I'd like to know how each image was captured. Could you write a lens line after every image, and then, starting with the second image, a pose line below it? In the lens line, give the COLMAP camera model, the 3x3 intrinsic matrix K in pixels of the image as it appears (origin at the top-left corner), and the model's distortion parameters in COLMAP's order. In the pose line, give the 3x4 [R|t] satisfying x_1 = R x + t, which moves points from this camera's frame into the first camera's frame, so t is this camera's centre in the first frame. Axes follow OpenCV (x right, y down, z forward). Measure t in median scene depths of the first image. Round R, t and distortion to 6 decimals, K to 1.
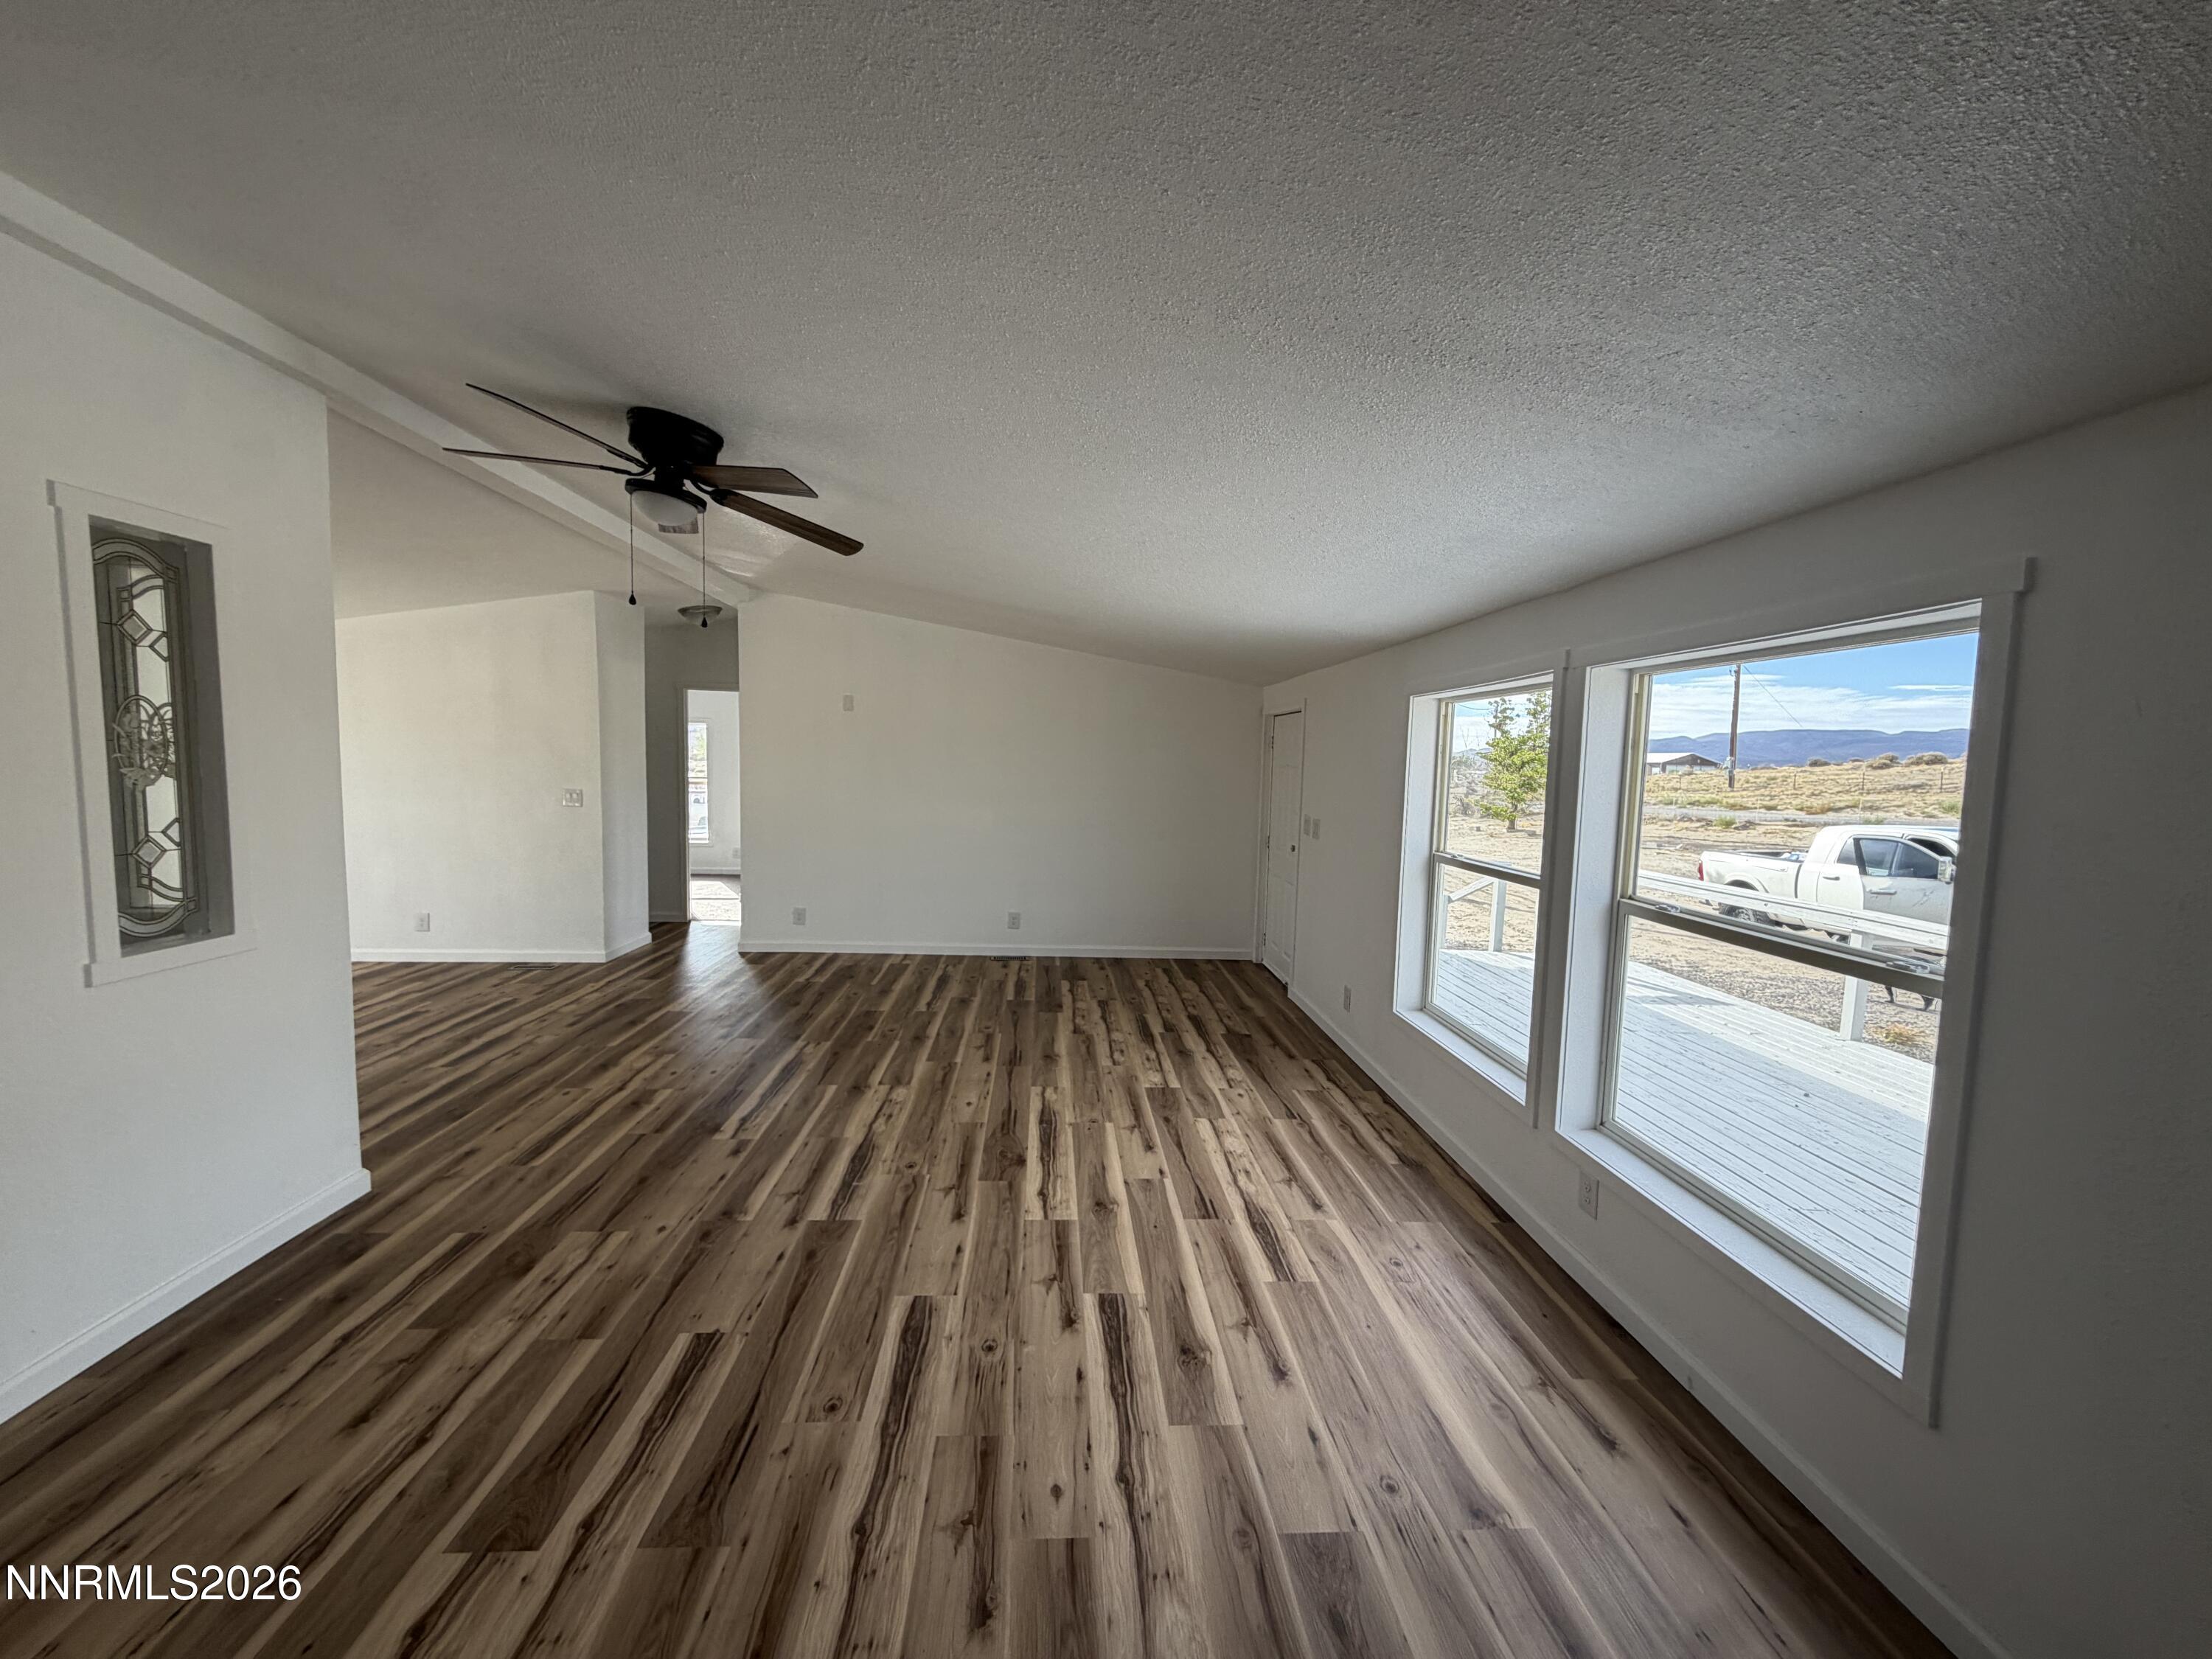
lens RADIAL K [[875.8, 0, 1108.4], [0, 875.8, 825.8], [0, 0, 1]] dist [0.001843, -0.000016]
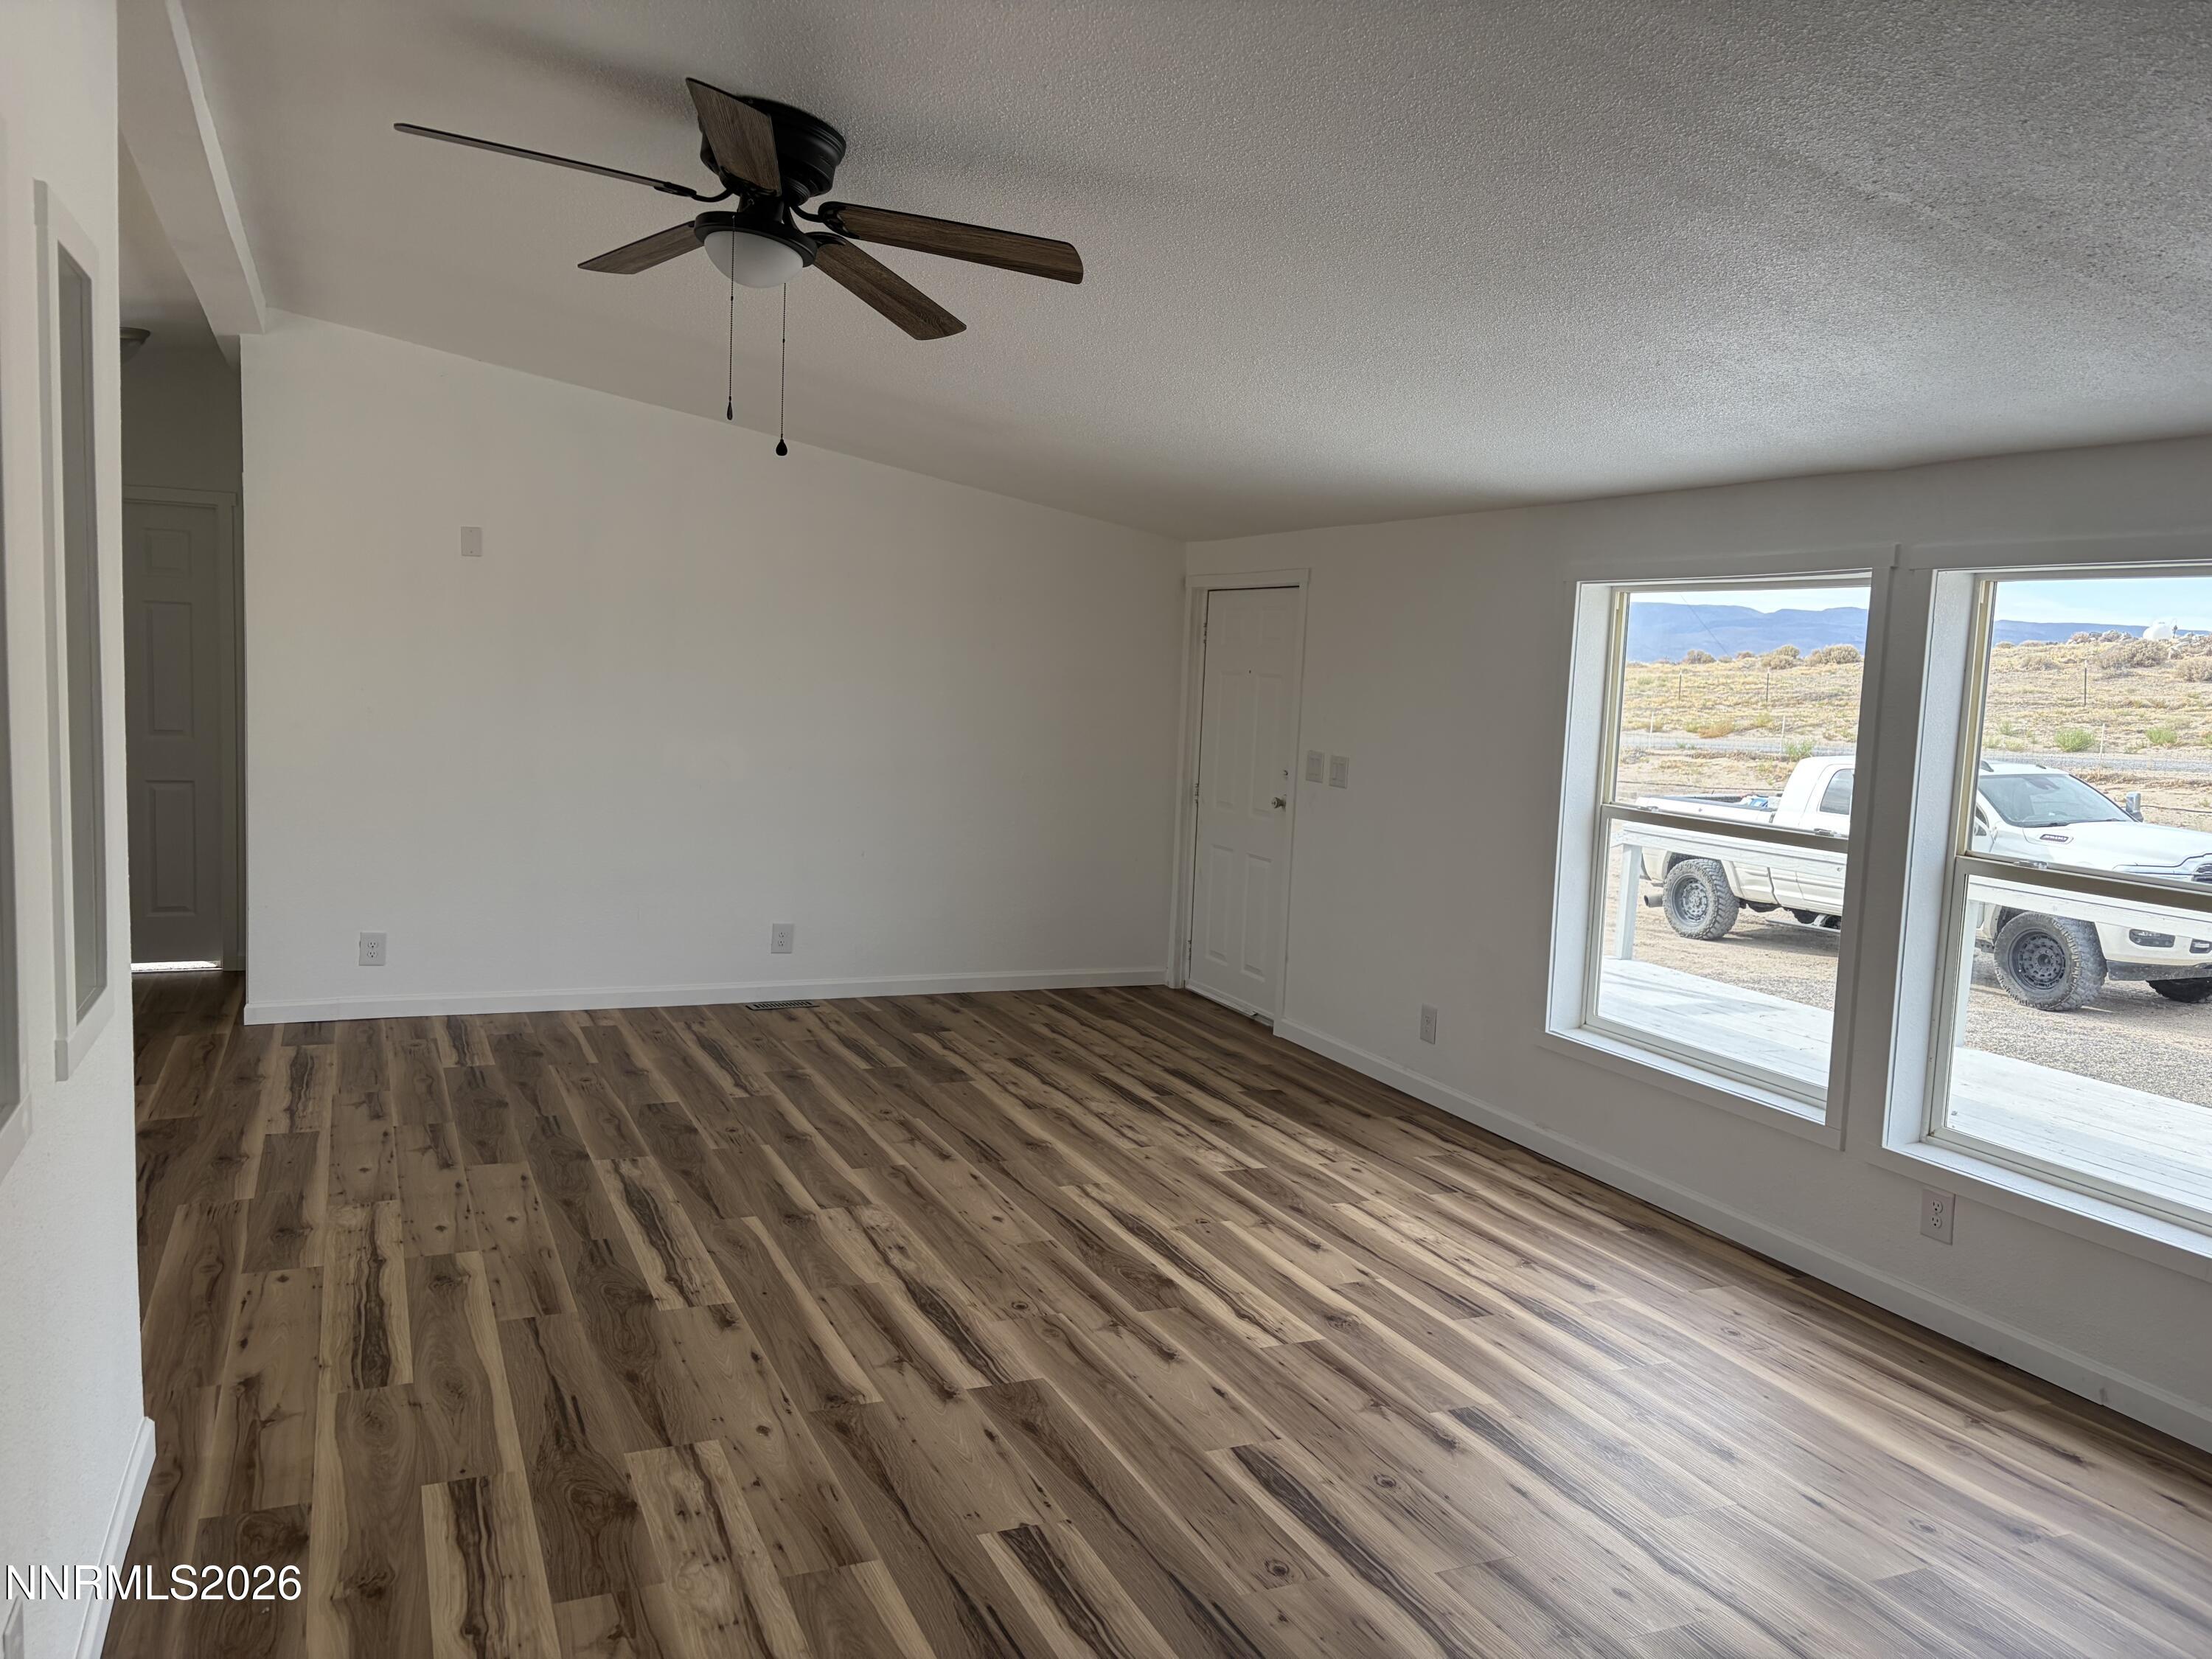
lens RADIAL K [[1652.8, 0, 1100.9], [0, 1652.8, 818.2], [0, 0, 1]] dist [0.047666, -0.047416]
pose [[0.939810, -0.020421, 0.341087, -0.557421], [0.008868, 0.999334, 0.035397, -0.011366], [-0.341583, -0.030242, 0.939365, -0.147109]]
